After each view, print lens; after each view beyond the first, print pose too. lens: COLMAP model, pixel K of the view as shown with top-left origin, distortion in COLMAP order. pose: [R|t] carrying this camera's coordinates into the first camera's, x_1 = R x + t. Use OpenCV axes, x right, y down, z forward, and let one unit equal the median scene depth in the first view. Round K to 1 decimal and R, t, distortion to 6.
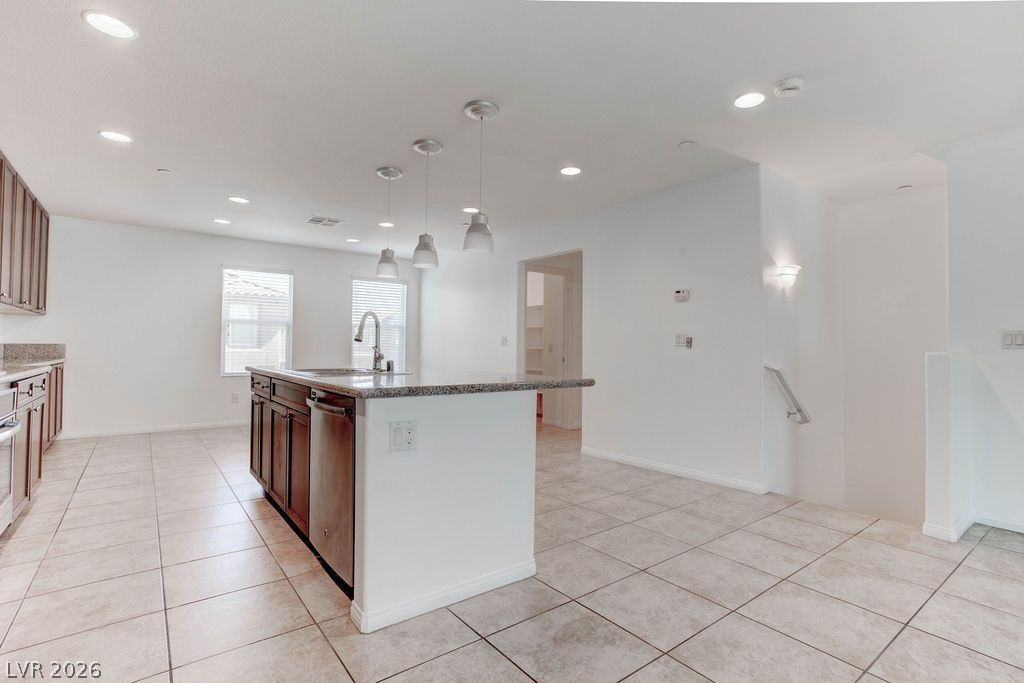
lens RADIAL K [[493.7, 0, 516.4], [0, 493.7, 336.9], [0, 0, 1]] dist [-0.049034, 0.028525]
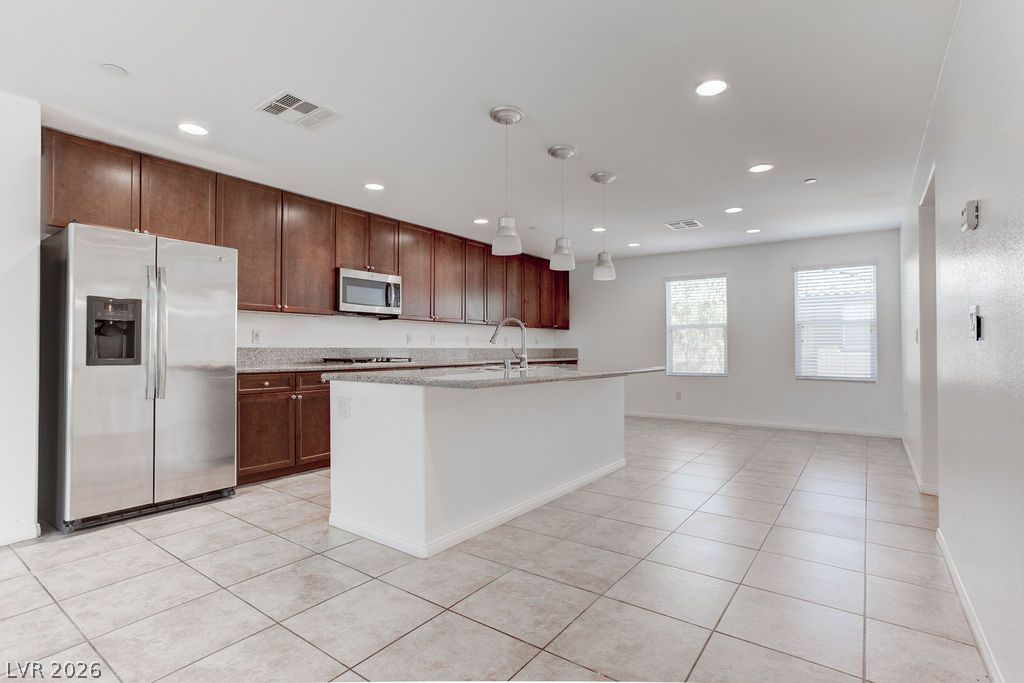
lens RADIAL K [[493.7, 0, 515.7], [0, 493.7, 344.2], [0, 0, 1]] dist [-0.047535, 0.028943]
pose [[0.283210, -0.018641, -0.958877, 0.625018], [0.026212, 0.999588, -0.011691, 0.018805], [0.958700, -0.021823, 0.283582, 0.497721]]
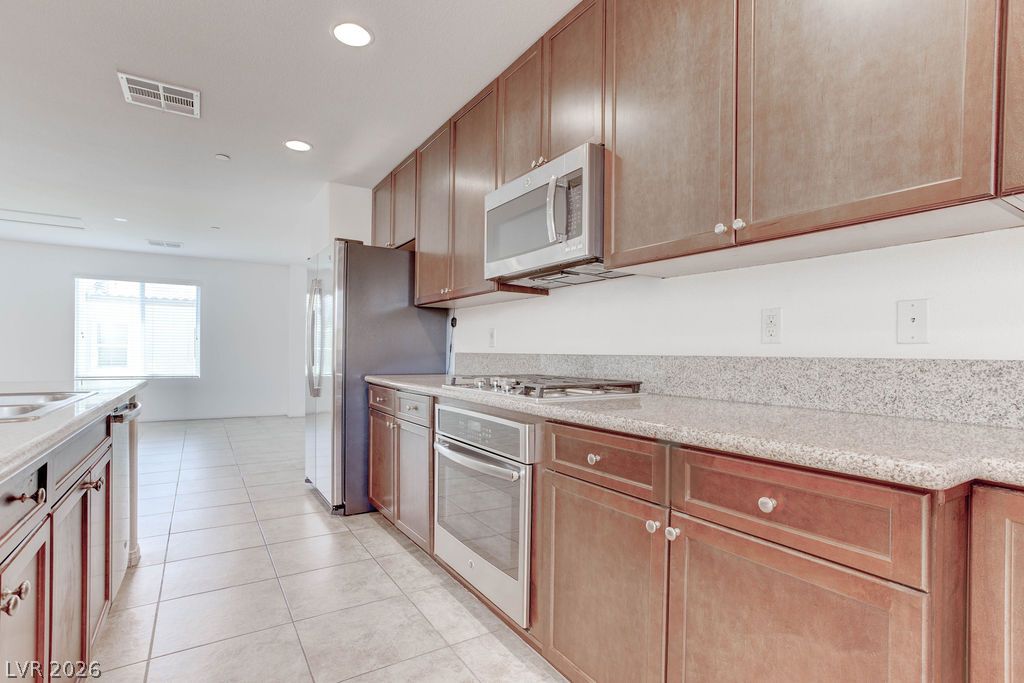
lens RADIAL K [[501.5, 0, 518.9], [0, 501.5, 356.8], [0, 0, 1]] dist [-0.055160, 0.029624]
pose [[-0.996284, -0.021395, 0.083432, -0.656140], [-0.022832, 0.999606, -0.016300, 0.016128], [-0.083051, -0.018145, -0.996380, 1.009957]]
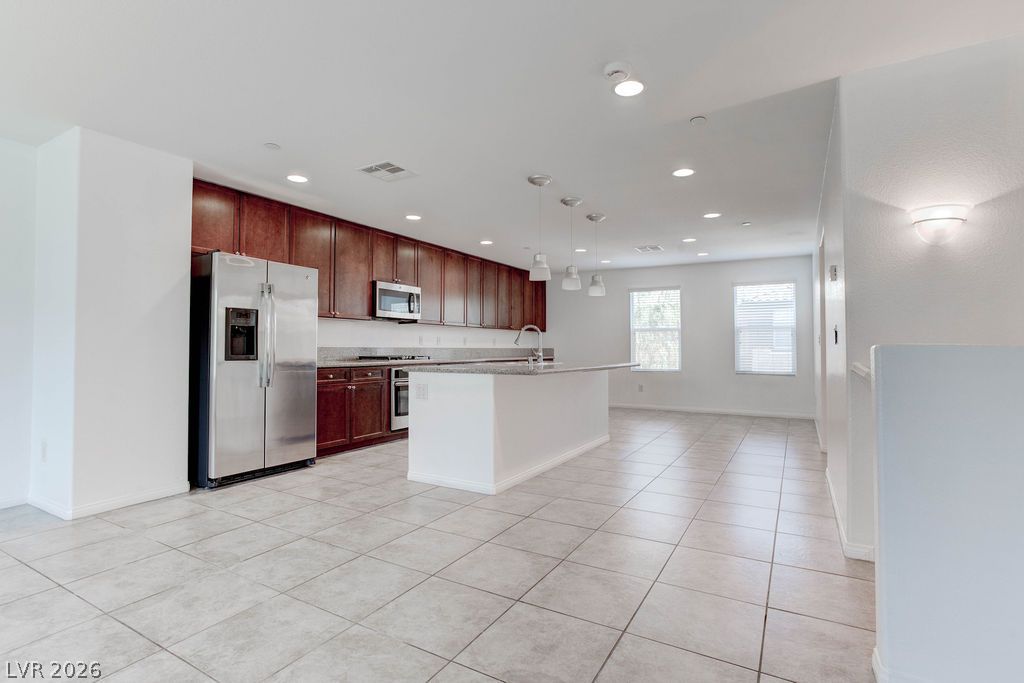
lens RADIAL K [[493.7, 0, 516.4], [0, 493.7, 336.9], [0, 0, 1]] dist [-0.049034, 0.028525]
pose [[0.382621, -0.031197, -0.923378, 0.830635], [0.024297, 0.999424, -0.023698, 0.015998], [0.923586, -0.013368, 0.383159, 0.268450]]
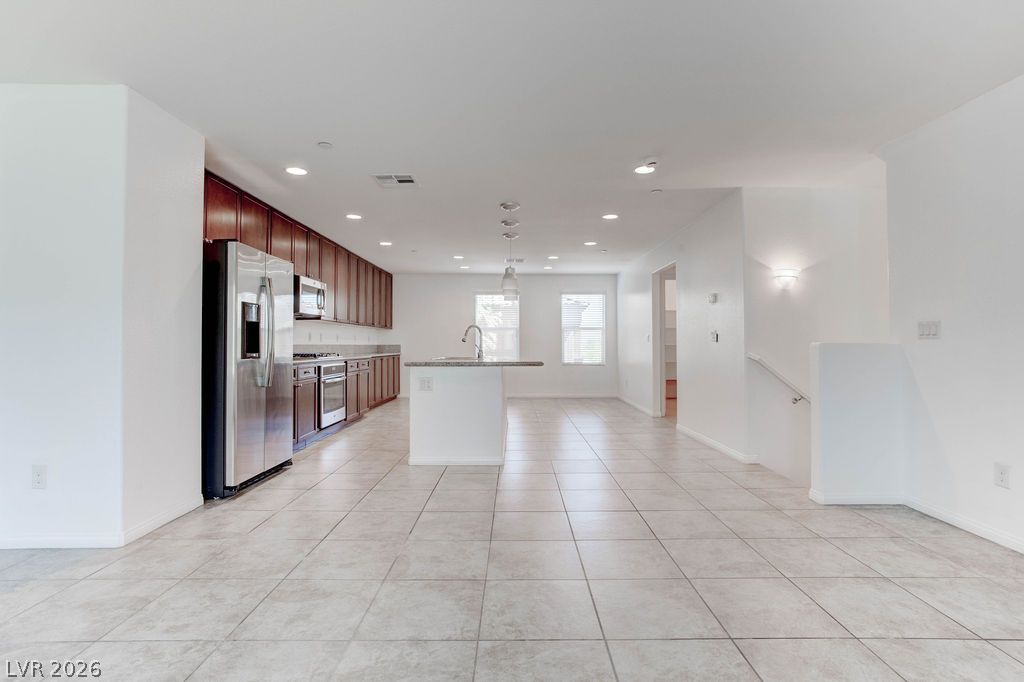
lens RADIAL K [[493.7, 0, 516.4], [0, 493.7, 336.4], [0, 0, 1]] dist [-0.049034, 0.028525]
pose [[0.793492, -0.020864, -0.608223, 0.684501], [0.023386, 0.999719, -0.003785, 0.000957], [0.608132, -0.011220, 0.793757, -0.251868]]
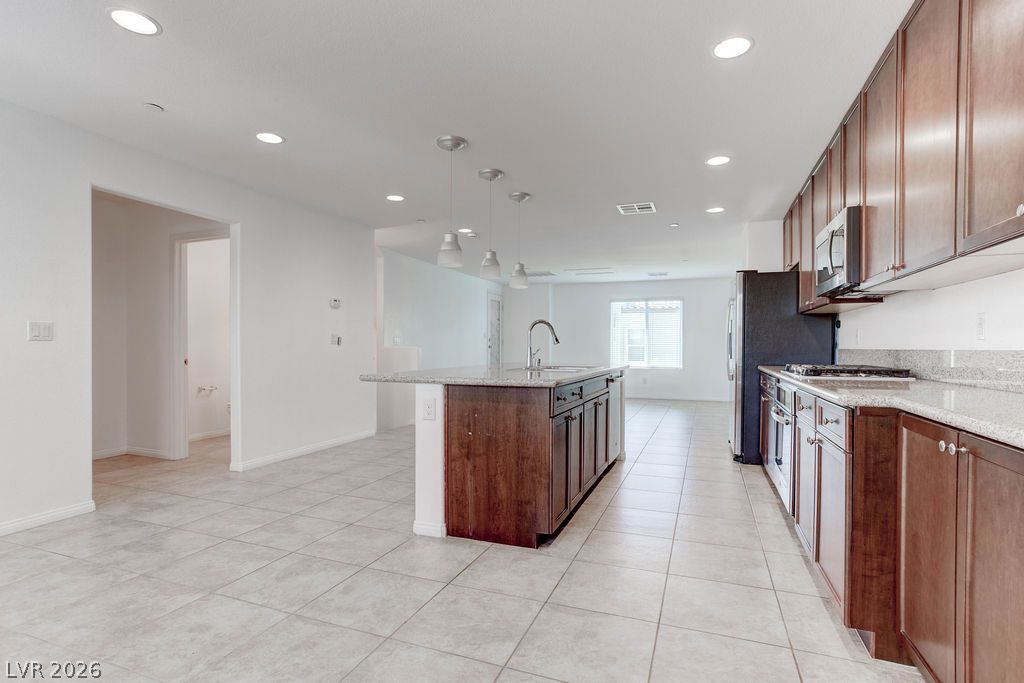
lens RADIAL K [[496.8, 0, 516.8], [0, 496.8, 347.9], [0, 0, 1]] dist [-0.046416, 0.030615]
pose [[-0.519364, -0.014084, 0.854437, -0.998563], [-0.030817, 0.999522, -0.002256, 0.018080], [-0.853997, -0.027503, -0.519550, 1.267294]]
